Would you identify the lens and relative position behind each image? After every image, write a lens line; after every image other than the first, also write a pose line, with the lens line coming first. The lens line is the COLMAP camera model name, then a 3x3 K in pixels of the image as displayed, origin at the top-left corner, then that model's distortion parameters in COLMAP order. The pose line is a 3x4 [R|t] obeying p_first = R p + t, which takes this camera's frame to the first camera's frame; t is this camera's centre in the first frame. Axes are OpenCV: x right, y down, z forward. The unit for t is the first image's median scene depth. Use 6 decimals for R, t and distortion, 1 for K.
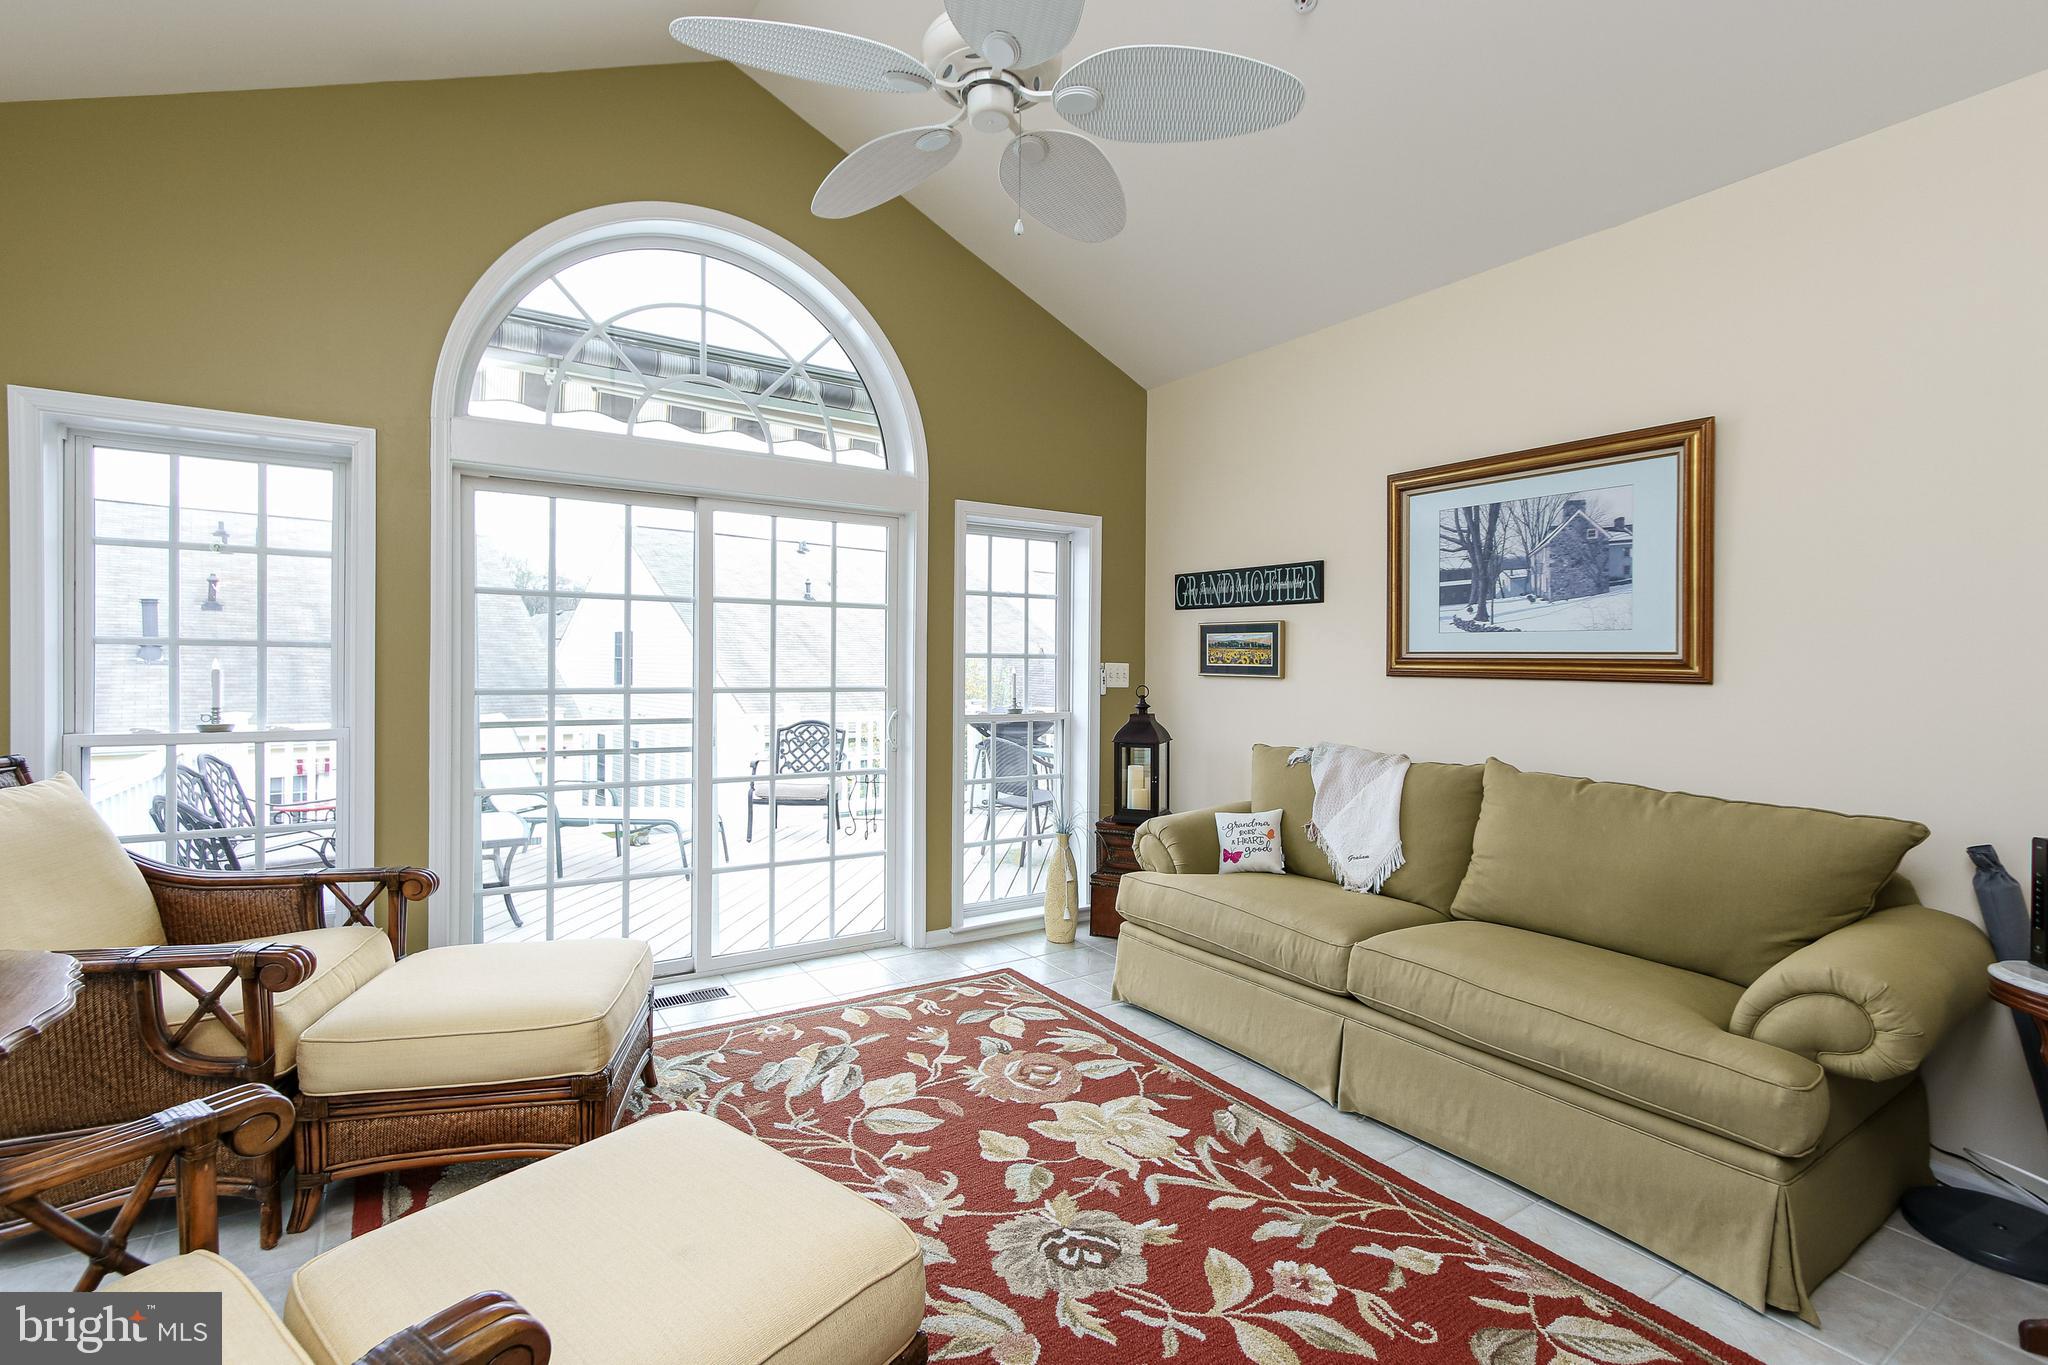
lens RADIAL K [[930.7, 0, 1015.0], [0, 930.7, 676.4], [0, 0, 1]] dist [0.000098, 0.000423]
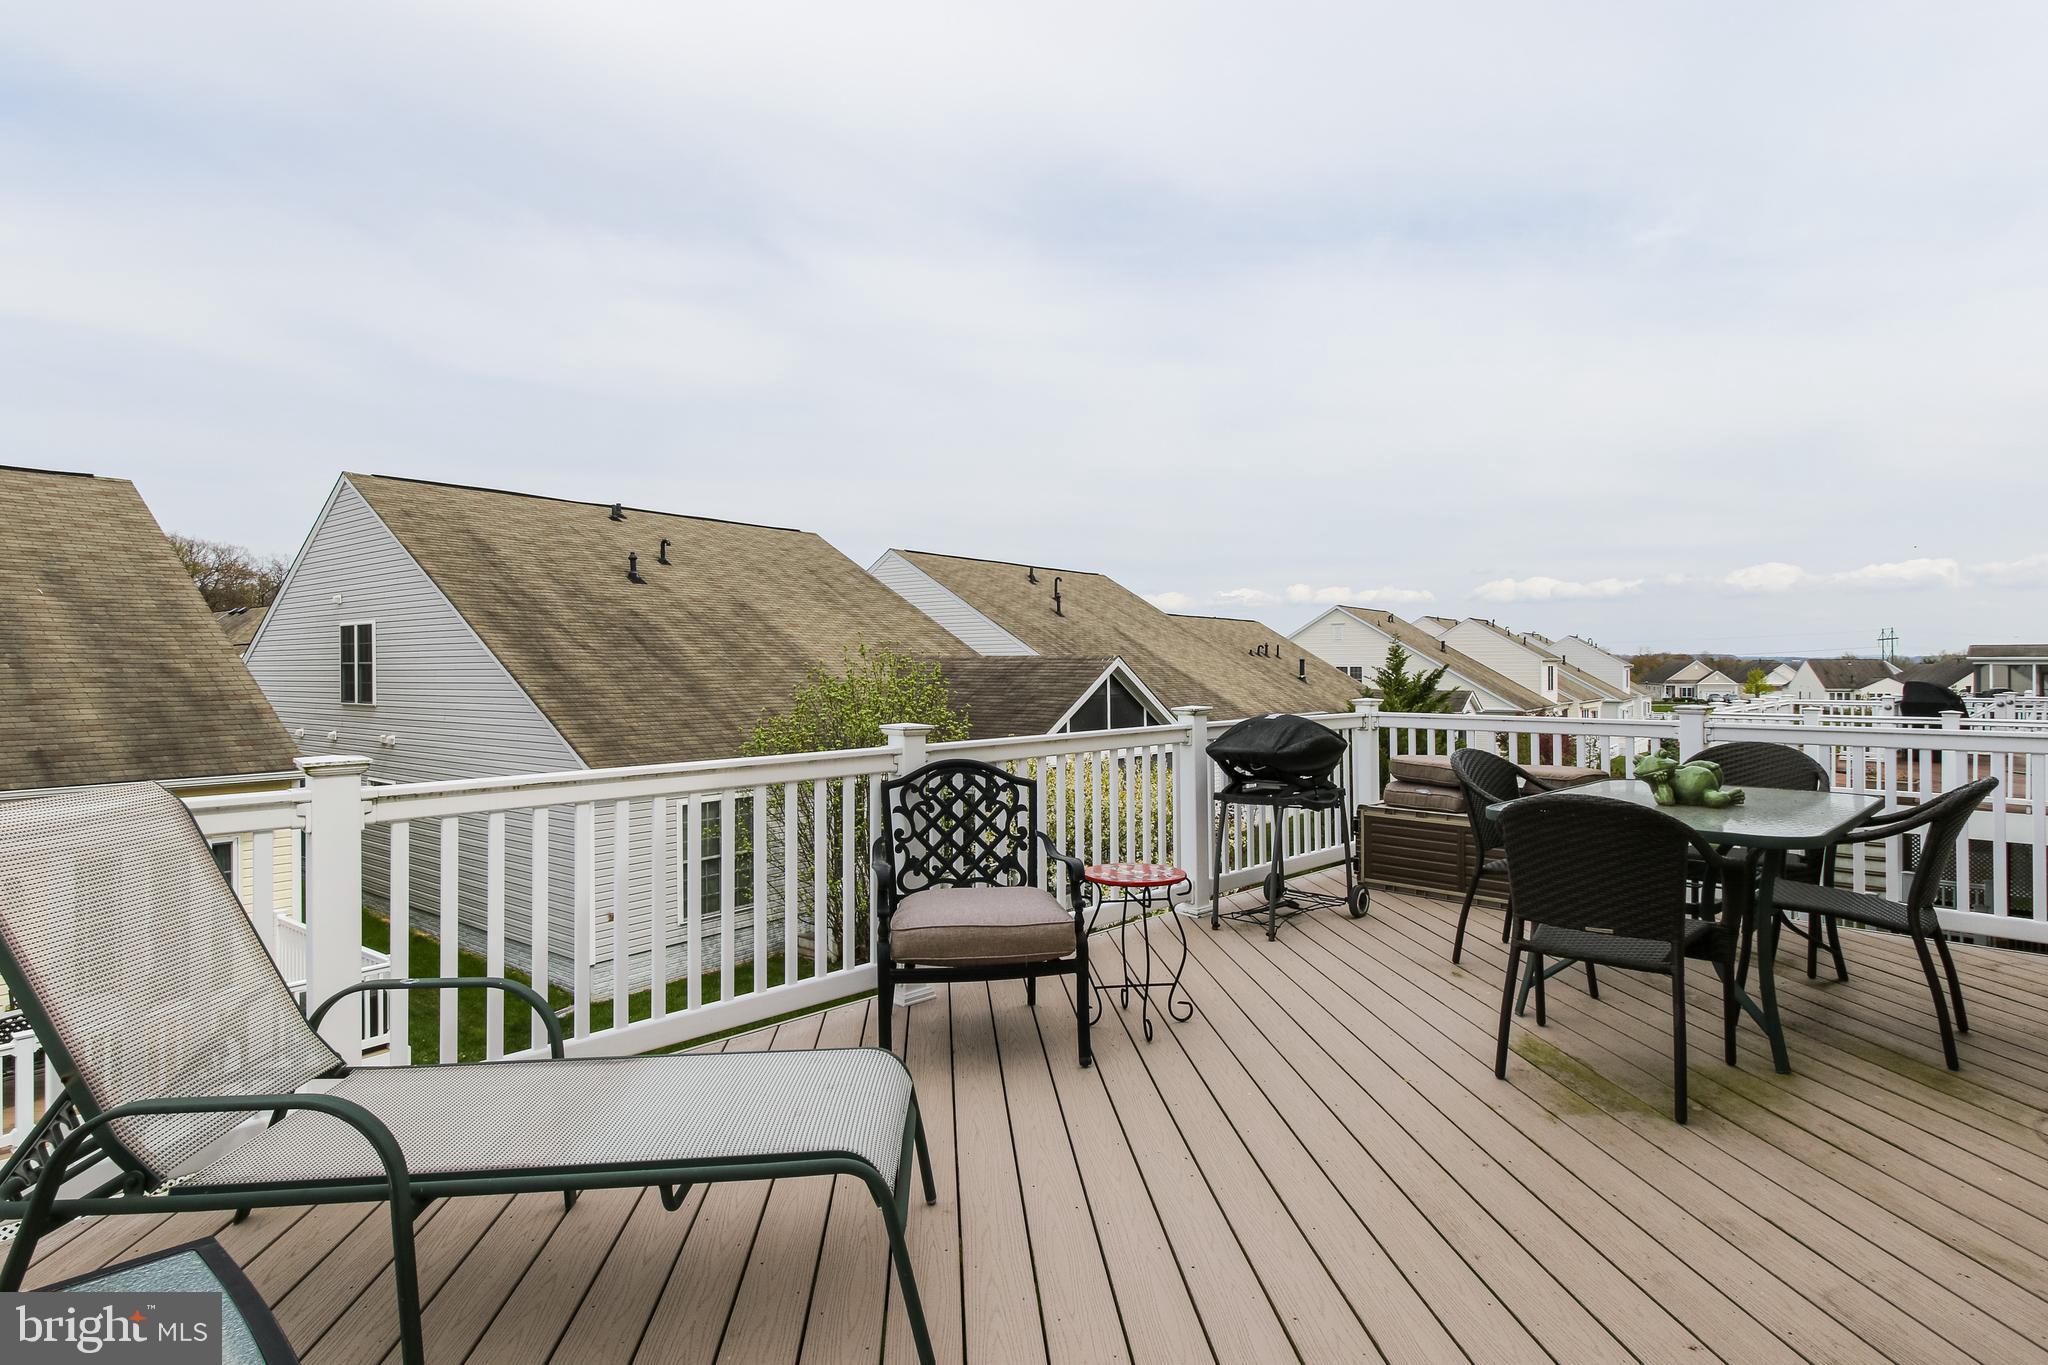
lens RADIAL K [[1010.2, 0, 1024.0], [0, 1010.2, 682.5], [0, 0, 1]] dist [0.000113, 0.000034]
pose [[0.979055, -0.014894, 0.203049, -0.648267], [0.015214, 0.999884, -0.000013, 0.024014], [-0.203026, 0.003101, 0.979169, 1.192107]]
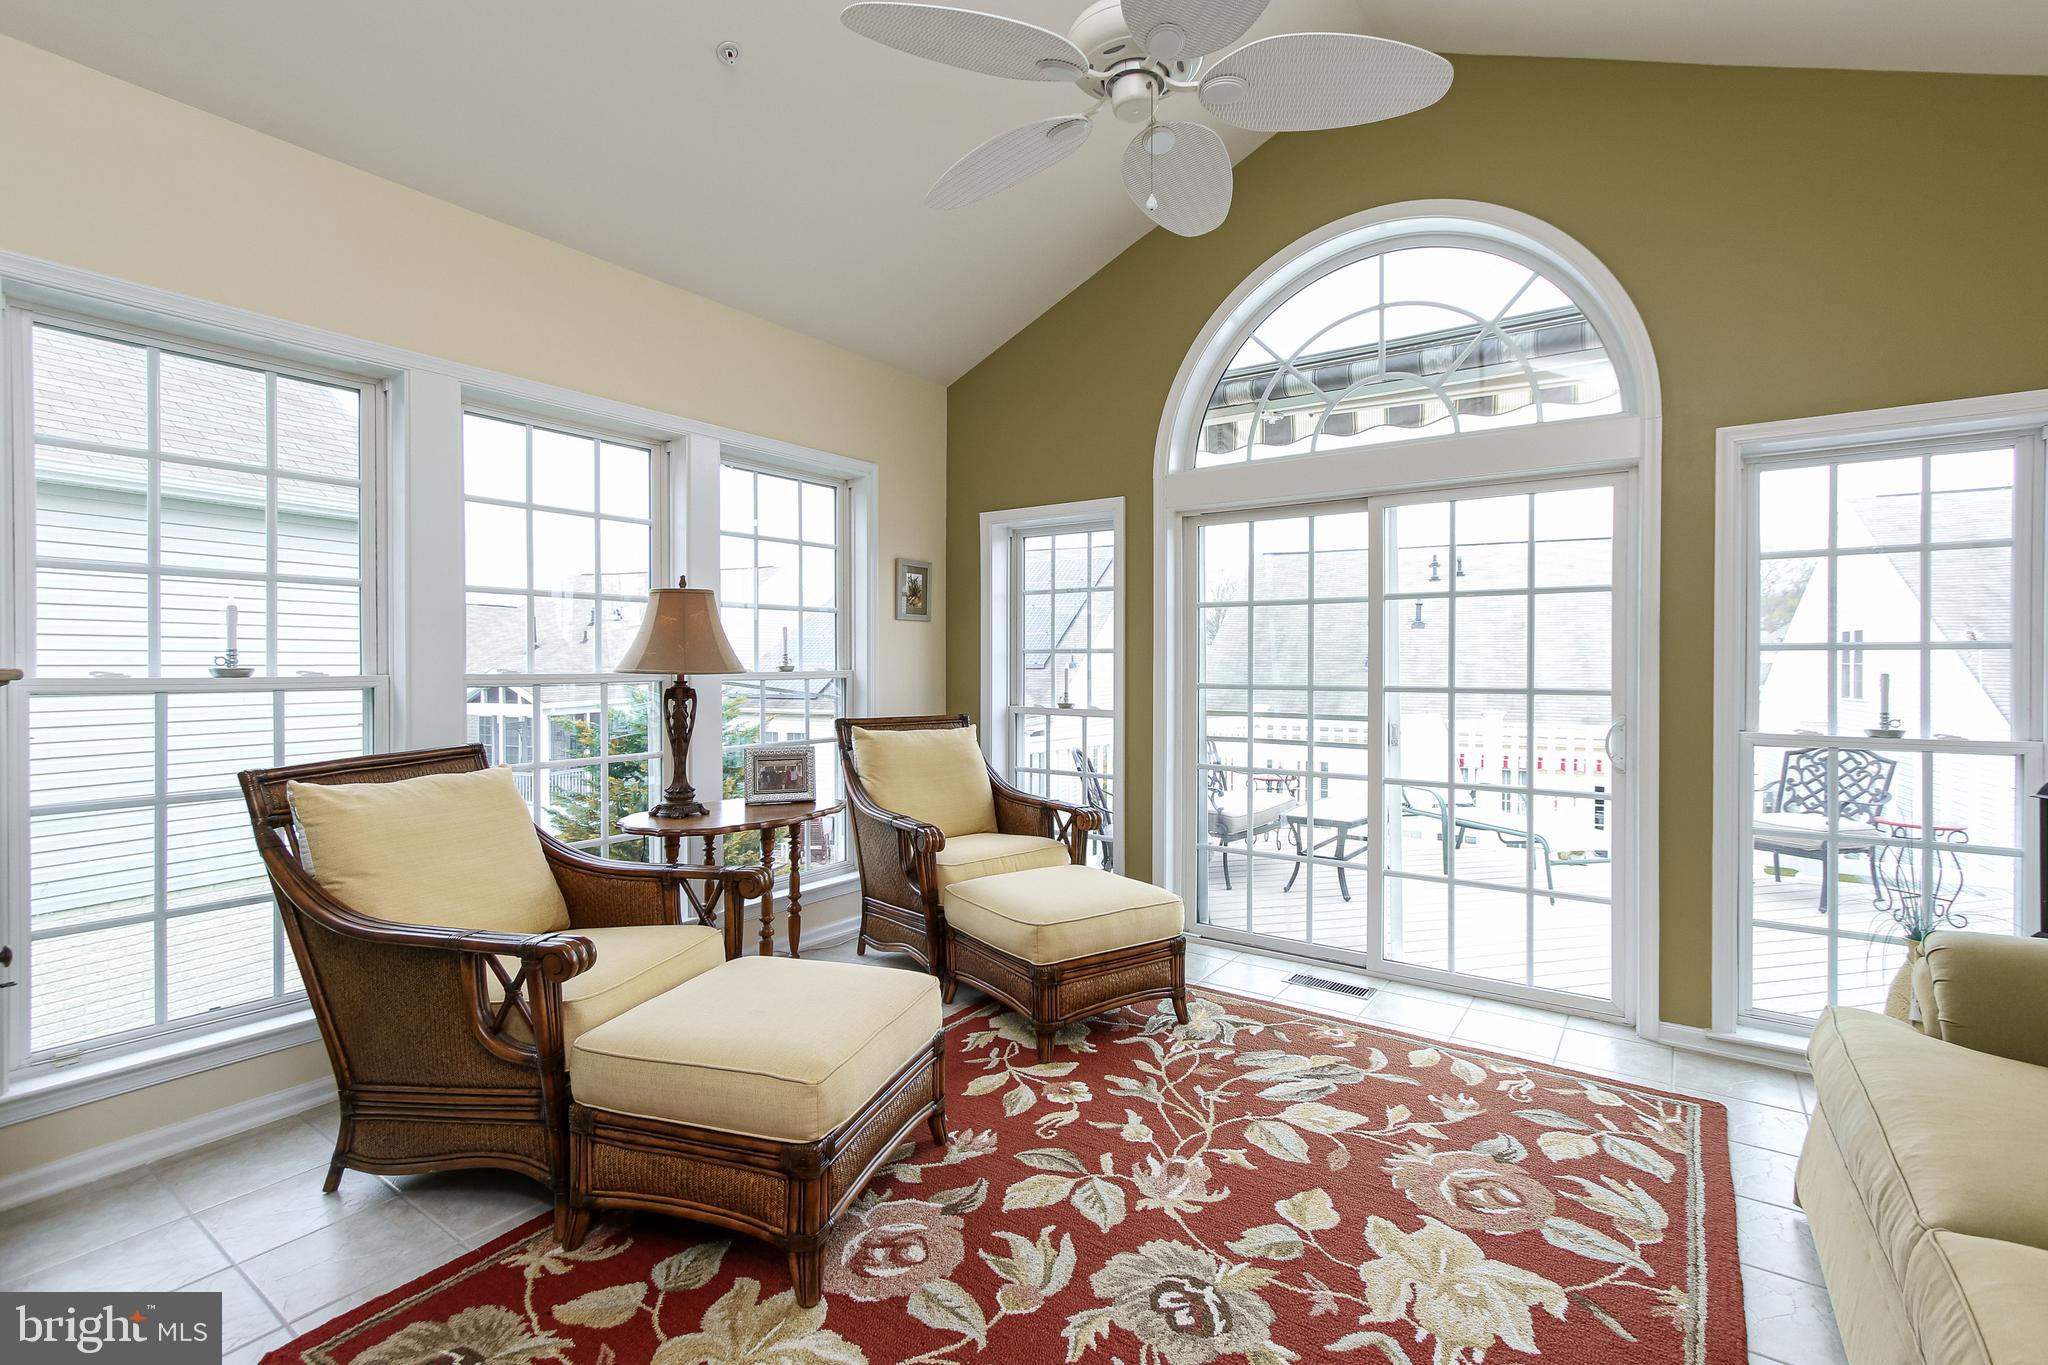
lens RADIAL K [[938.3, 0, 1026.3], [0, 938.3, 674.2], [0, 0, 1]] dist [0.000096, 0.000145]
pose [[0.366025, -0.000087, -0.930605, 0.525458], [-0.011792, 0.999919, -0.004731, 0.009536], [0.930530, 0.012705, 0.365995, 0.319275]]
